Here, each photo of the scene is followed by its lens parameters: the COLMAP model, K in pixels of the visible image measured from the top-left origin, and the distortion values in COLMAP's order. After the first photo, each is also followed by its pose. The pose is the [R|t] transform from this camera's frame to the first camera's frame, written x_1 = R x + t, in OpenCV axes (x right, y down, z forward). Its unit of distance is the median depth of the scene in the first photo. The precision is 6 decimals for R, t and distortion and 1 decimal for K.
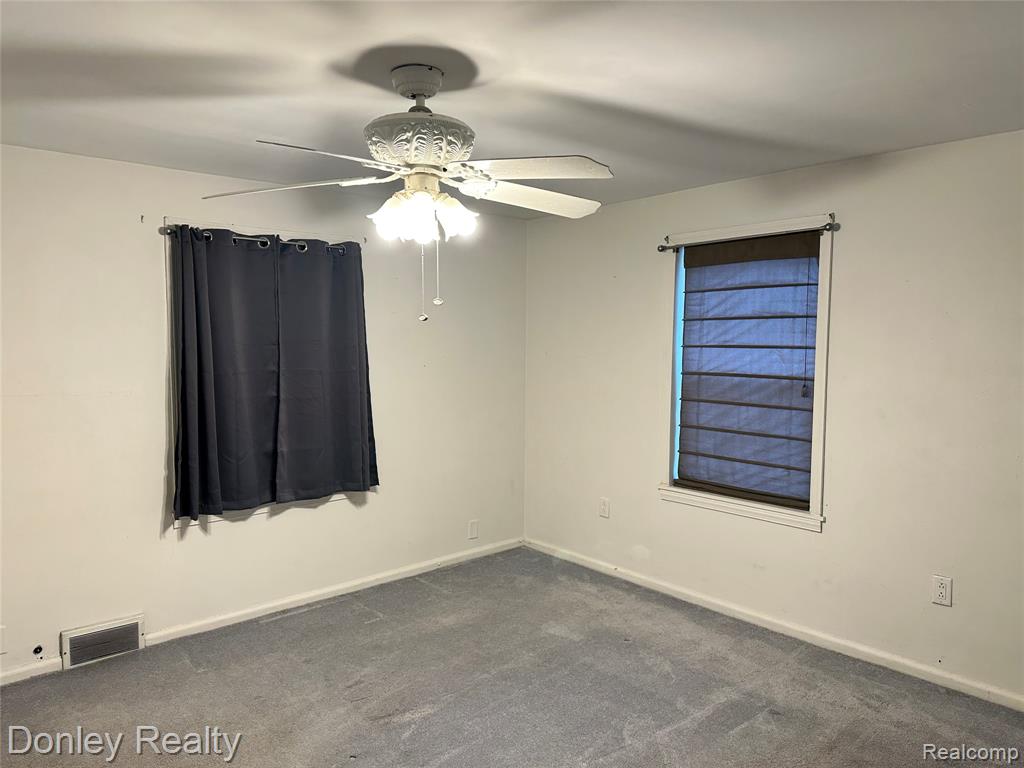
lens RADIAL K [[724.6, 0, 512.7], [0, 724.6, 376.6], [0, 0, 1]] dist [0.094193, -0.108480]
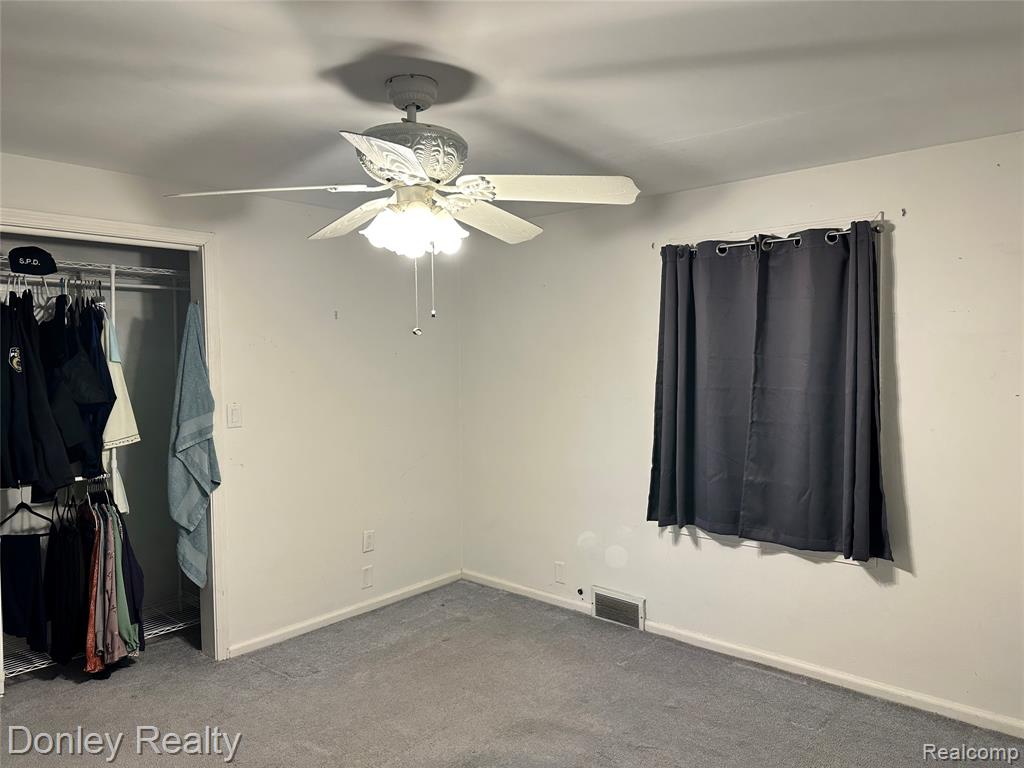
lens RADIAL K [[724.6, 0, 512.7], [0, 724.6, 376.6], [0, 0, 1]] dist [0.094193, -0.108480]
pose [[0.135748, 0.035883, -0.990093, 0.525097], [-0.049823, 0.998327, 0.029351, -0.034589], [0.989490, 0.045345, 0.137308, 0.605103]]
